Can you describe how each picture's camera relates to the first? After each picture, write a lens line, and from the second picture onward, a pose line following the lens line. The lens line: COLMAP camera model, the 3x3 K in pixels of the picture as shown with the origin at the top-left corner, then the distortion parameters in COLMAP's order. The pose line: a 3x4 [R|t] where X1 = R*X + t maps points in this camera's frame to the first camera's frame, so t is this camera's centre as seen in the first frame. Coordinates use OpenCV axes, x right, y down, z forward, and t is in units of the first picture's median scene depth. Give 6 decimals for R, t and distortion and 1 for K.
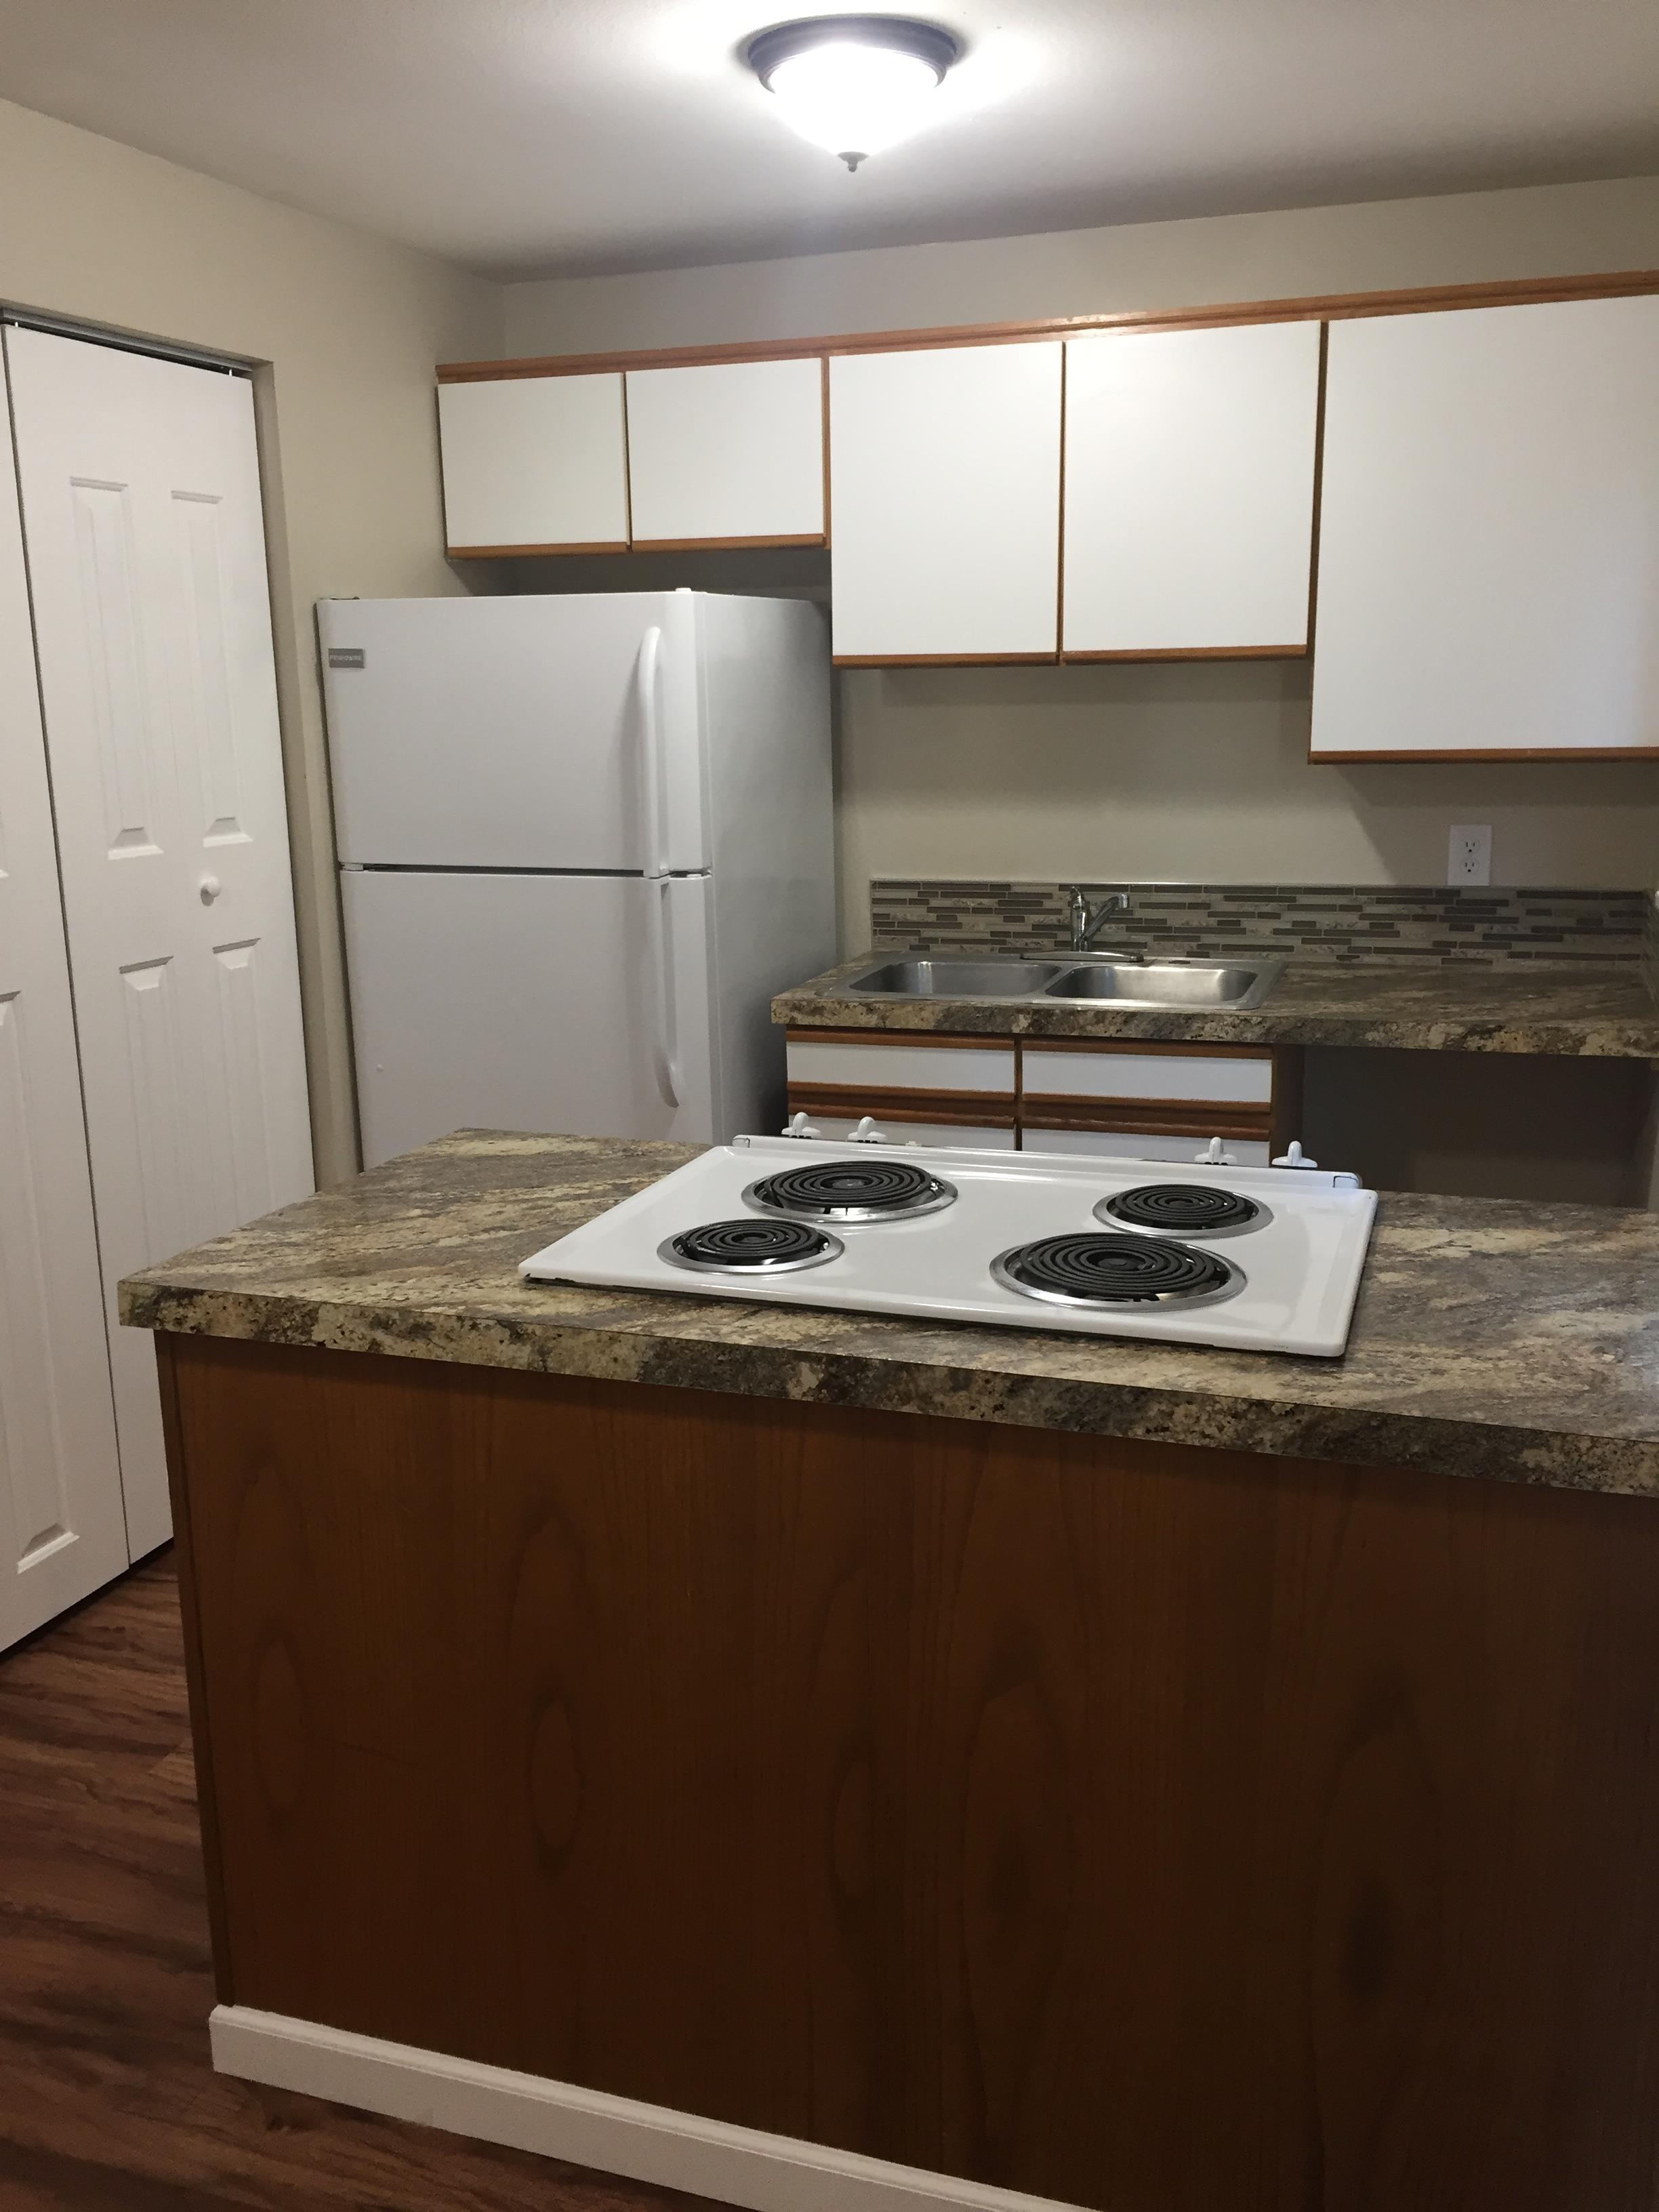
lens RADIAL K [[1882.1, 0, 821.0], [0, 1882.1, 1102.8], [0, 0, 1]] dist [0.071438, -0.087412]
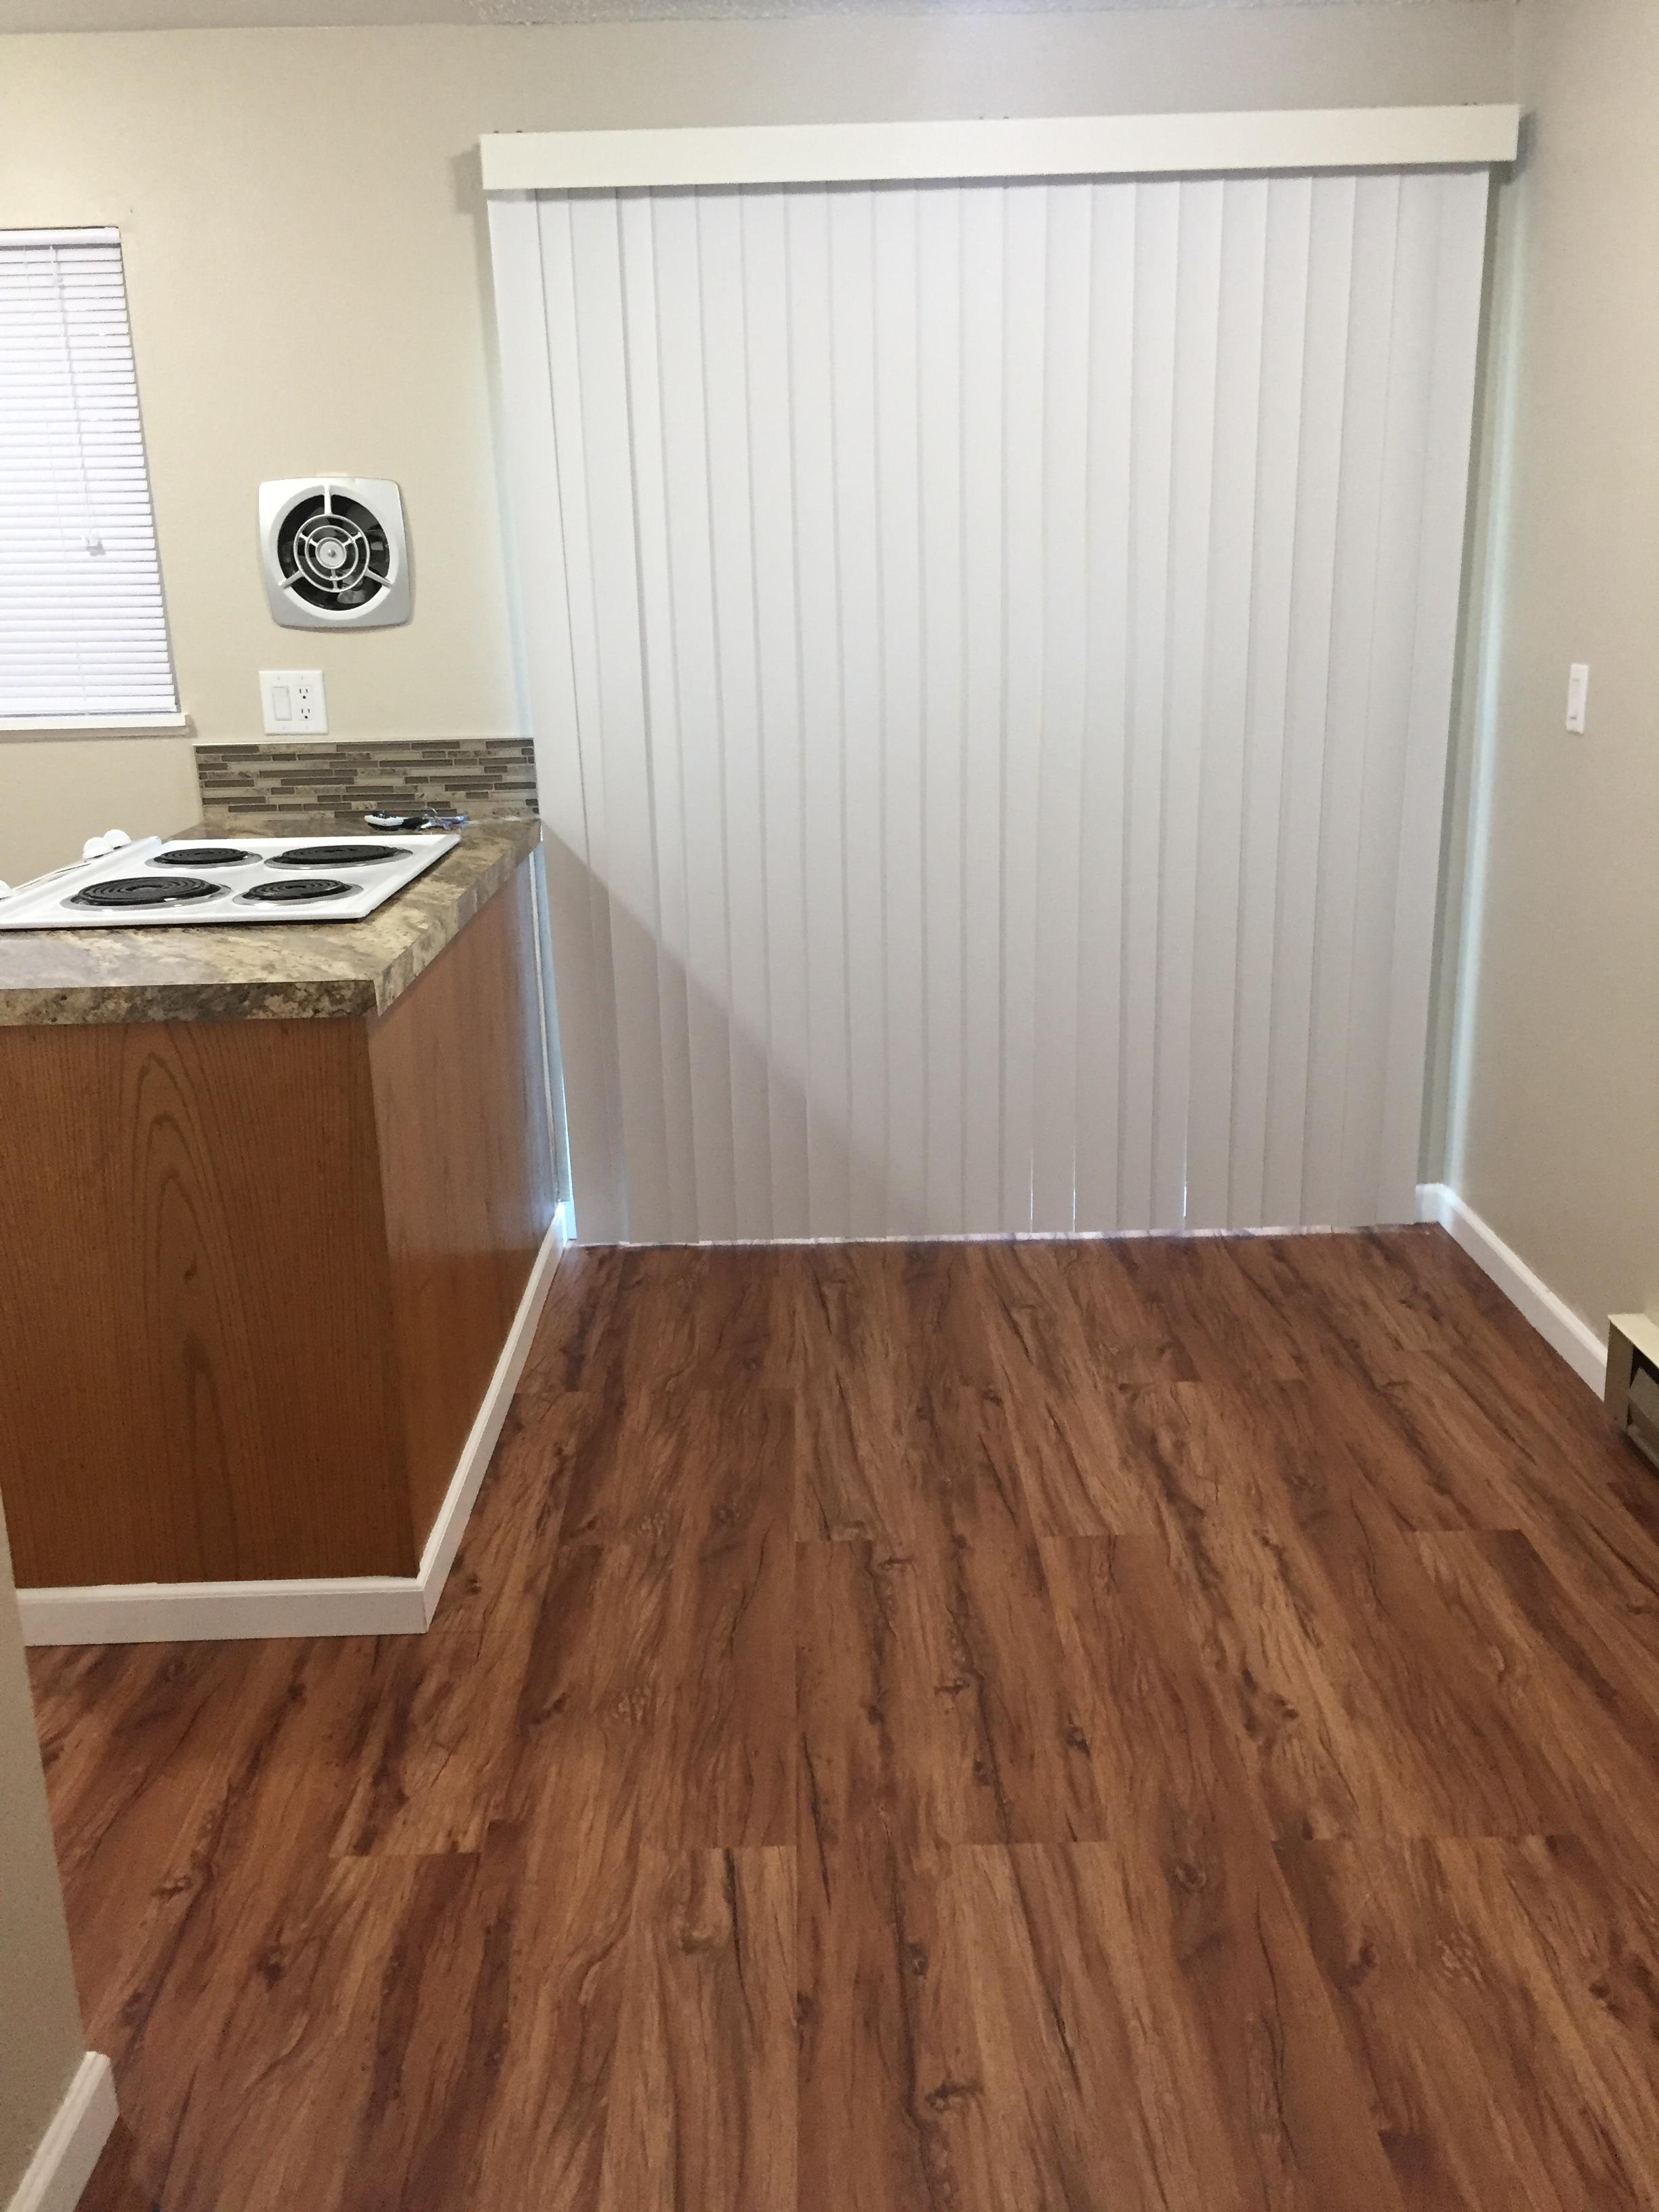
lens RADIAL K [[1882.1, 0, 821.0], [0, 1882.1, 1102.8], [0, 0, 1]] dist [0.071438, -0.087412]
pose [[-0.322227, -0.241932, 0.915226, -0.917727], [0.239040, 0.914670, 0.325944, -0.093238], [-0.915986, 0.323803, -0.236899, 0.602479]]
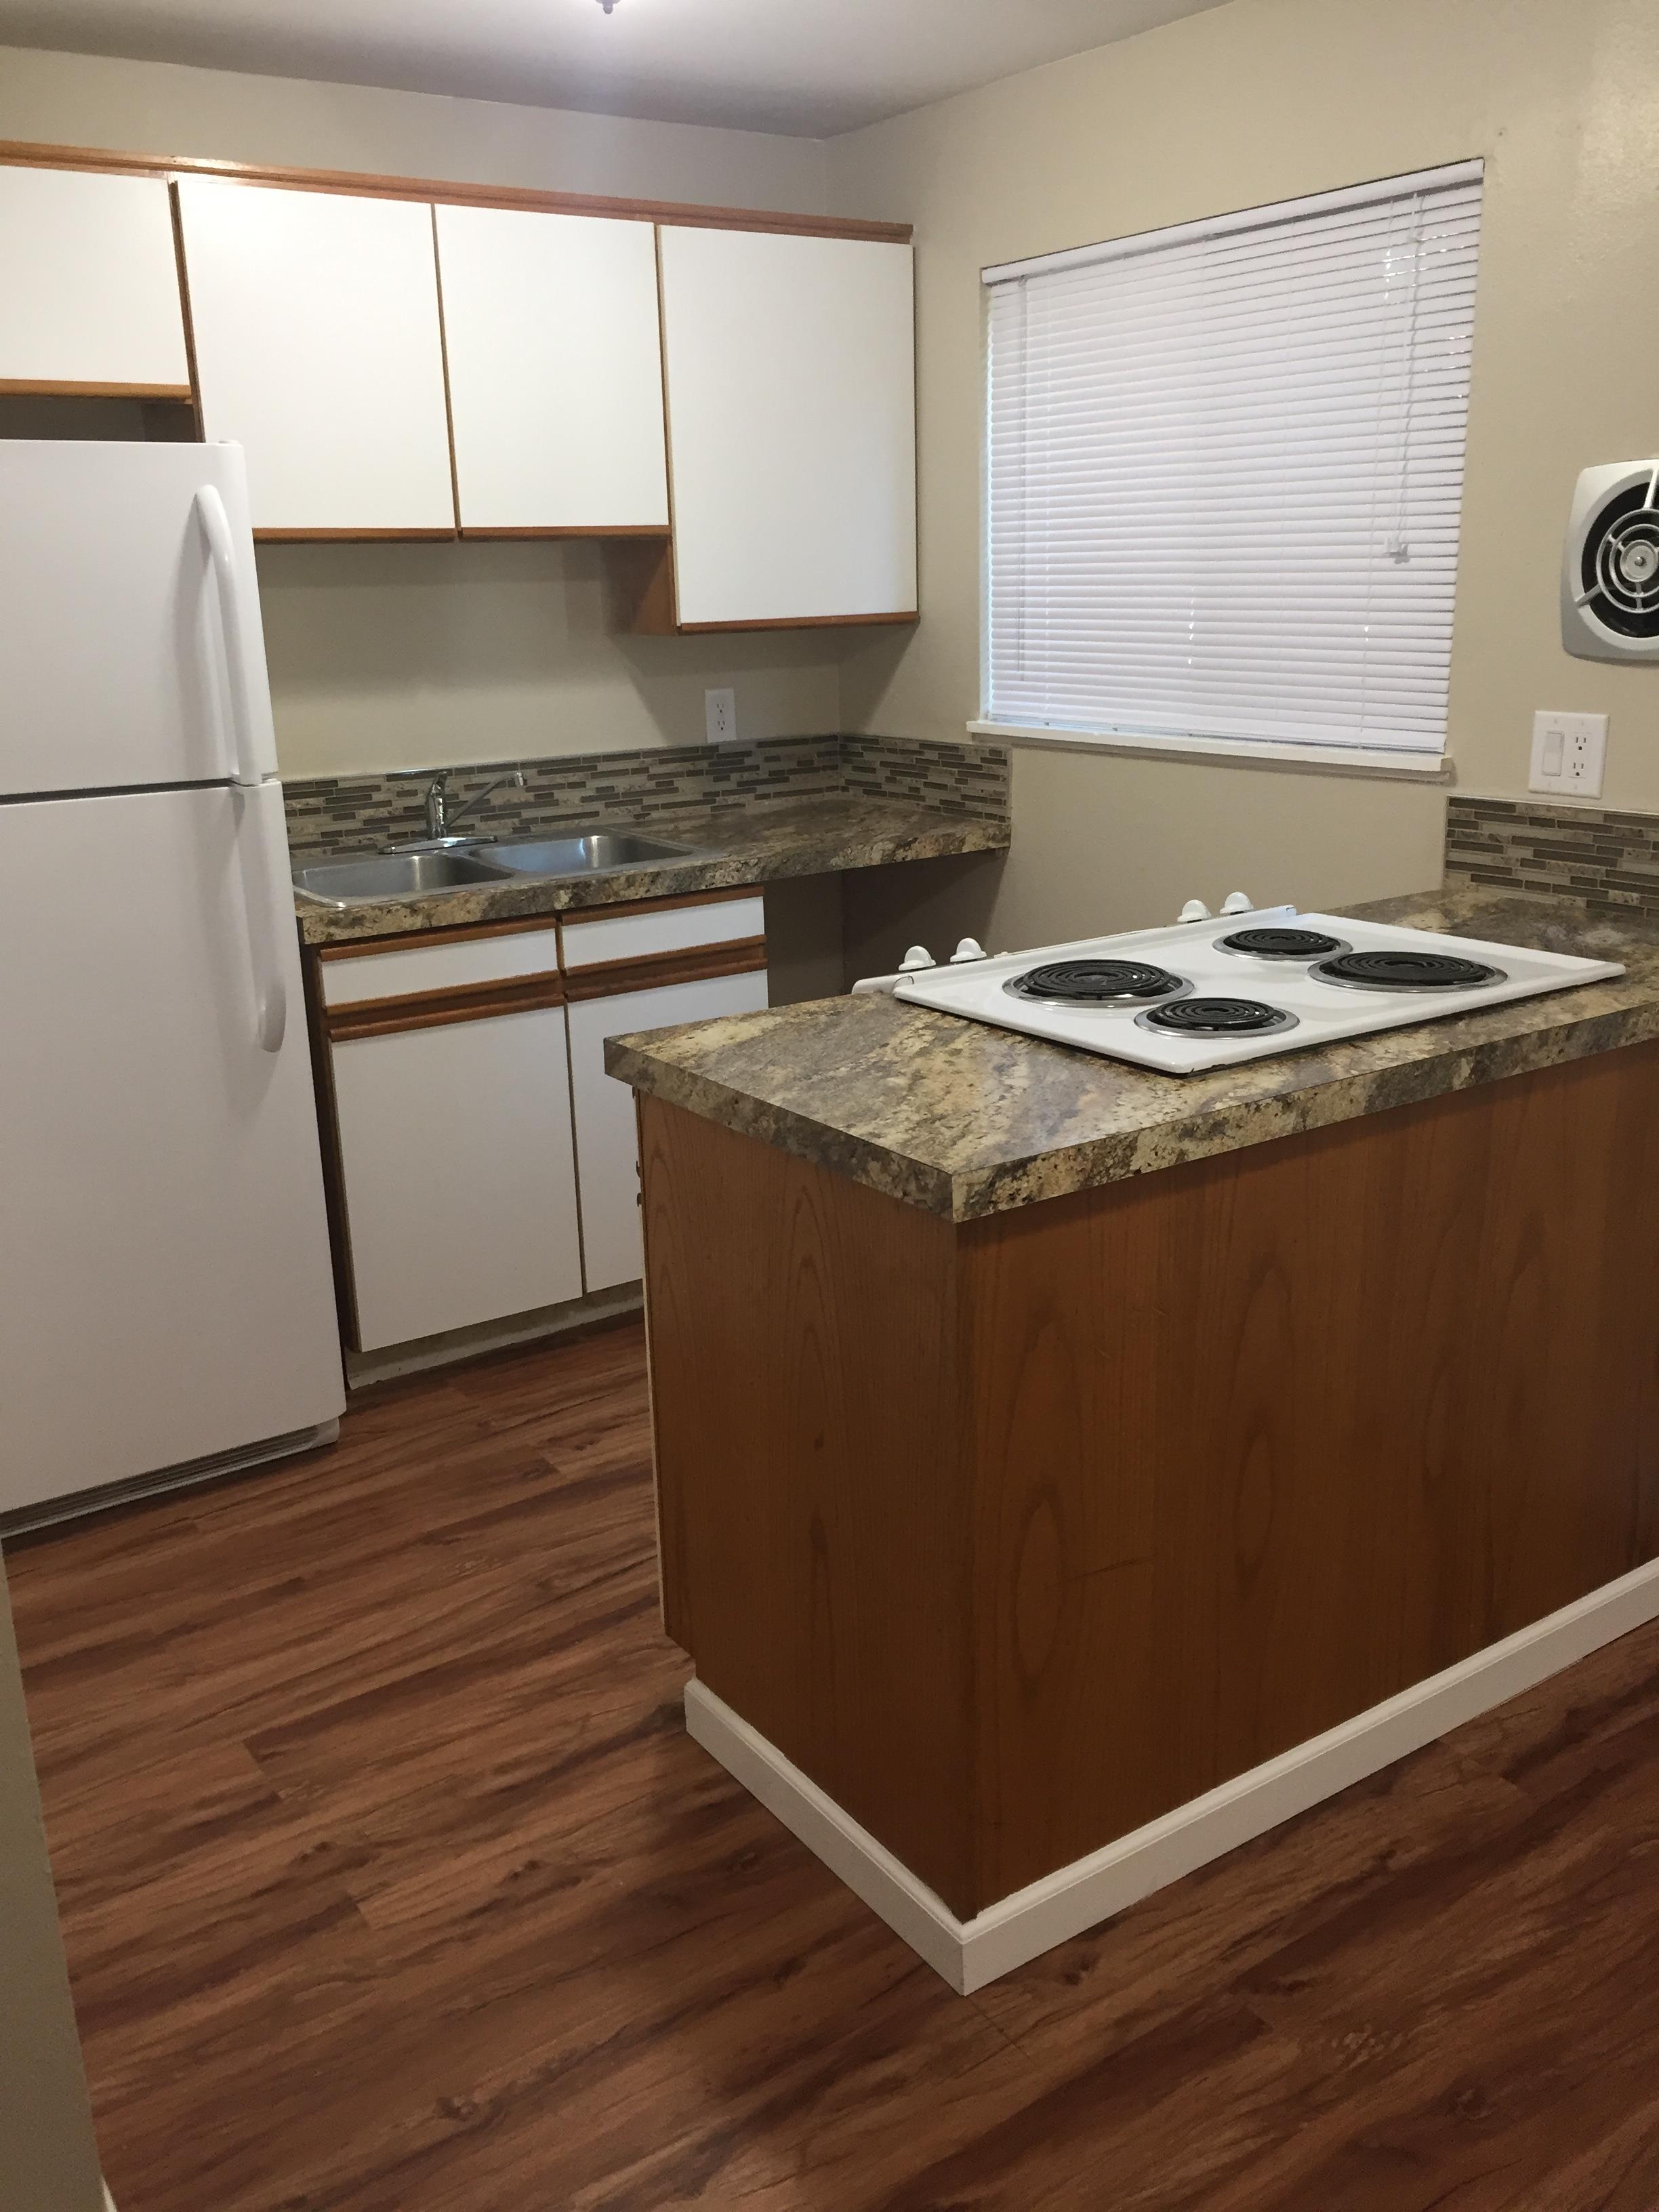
lens RADIAL K [[1882.1, 0, 821.0], [0, 1882.1, 1102.8], [0, 0, 1]] dist [0.071438, -0.087412]
pose [[0.600938, -0.220561, 0.768262, -0.632246], [0.193006, 0.972773, 0.128303, -0.040059], [-0.775643, 0.071177, 0.627146, 0.272272]]
